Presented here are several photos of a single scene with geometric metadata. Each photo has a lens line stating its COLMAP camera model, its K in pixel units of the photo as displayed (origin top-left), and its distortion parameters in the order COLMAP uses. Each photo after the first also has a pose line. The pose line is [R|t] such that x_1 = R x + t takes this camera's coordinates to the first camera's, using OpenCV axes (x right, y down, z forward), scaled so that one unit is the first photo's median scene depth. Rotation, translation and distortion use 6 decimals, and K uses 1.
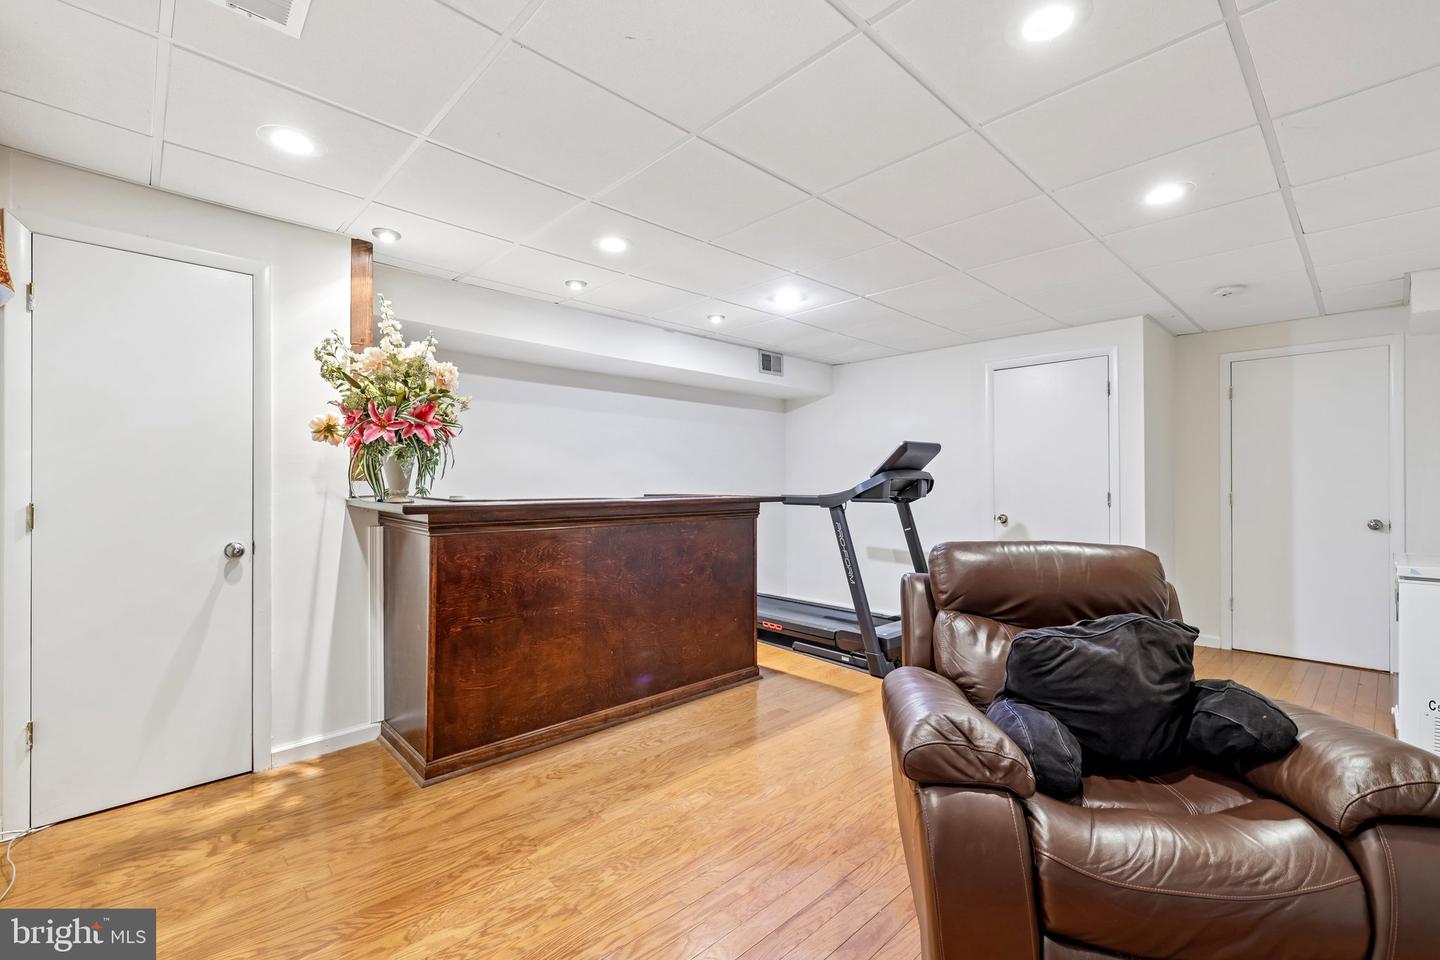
lens RADIAL K [[621.2, 0, 720.0], [0, 621.2, 480.0], [0, 0, 1]] dist [0.001885, 0.000266]
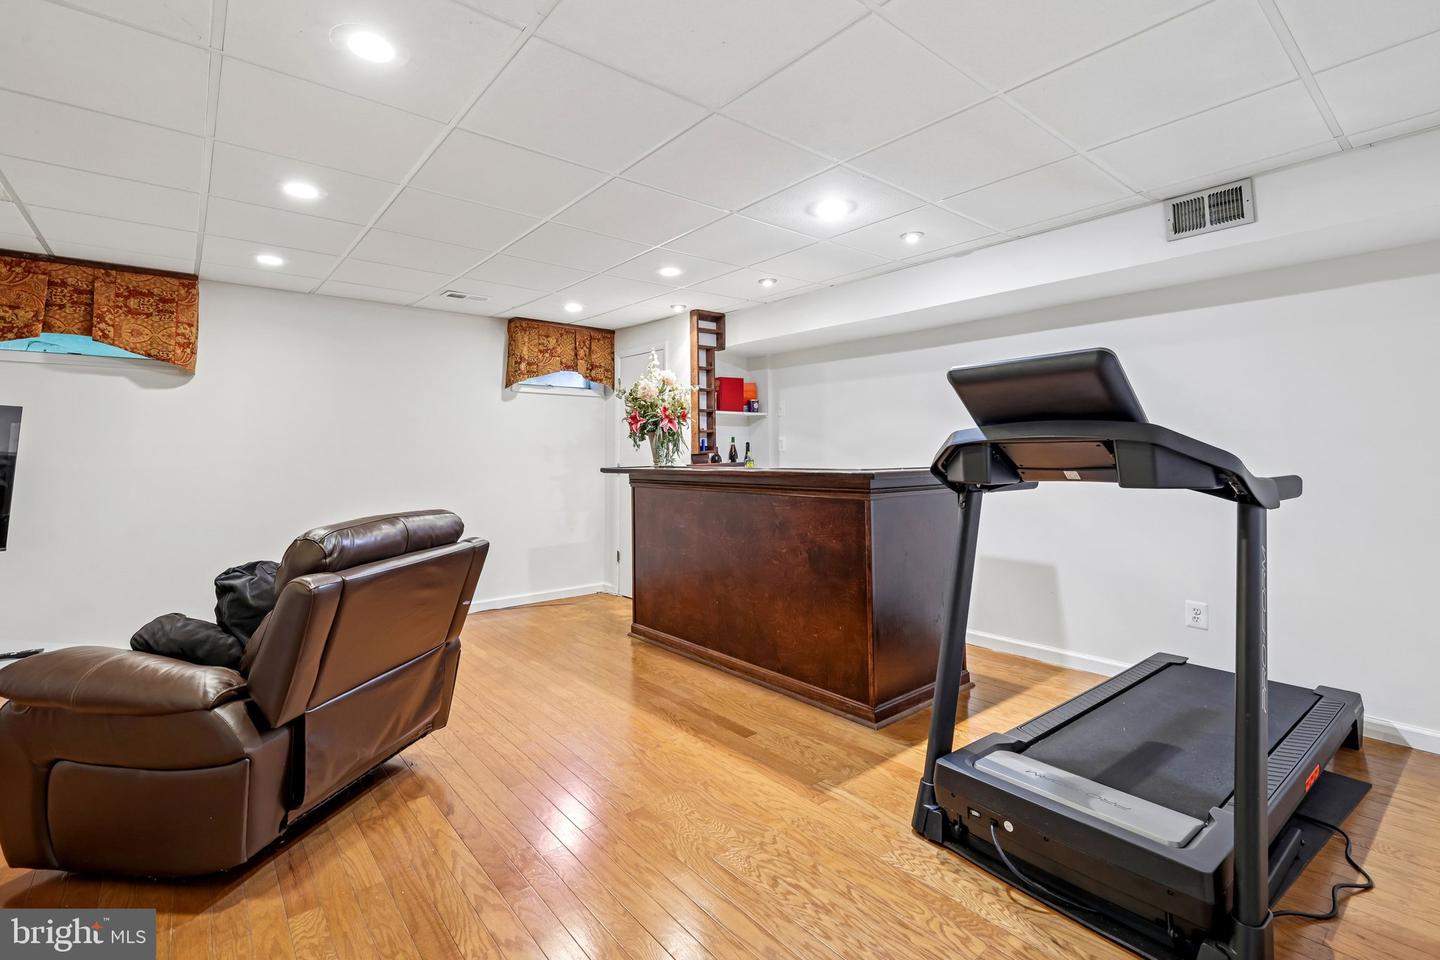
lens RADIAL K [[650.3, 0, 727.7], [0, 650.3, 398.2], [0, 0, 1]] dist [0.002328, 0.000190]
pose [[-0.060003, -0.086779, -0.994419, 0.969937], [0.013365, 0.996055, -0.087728, 0.006125], [0.998109, -0.018555, -0.058606, 1.008573]]
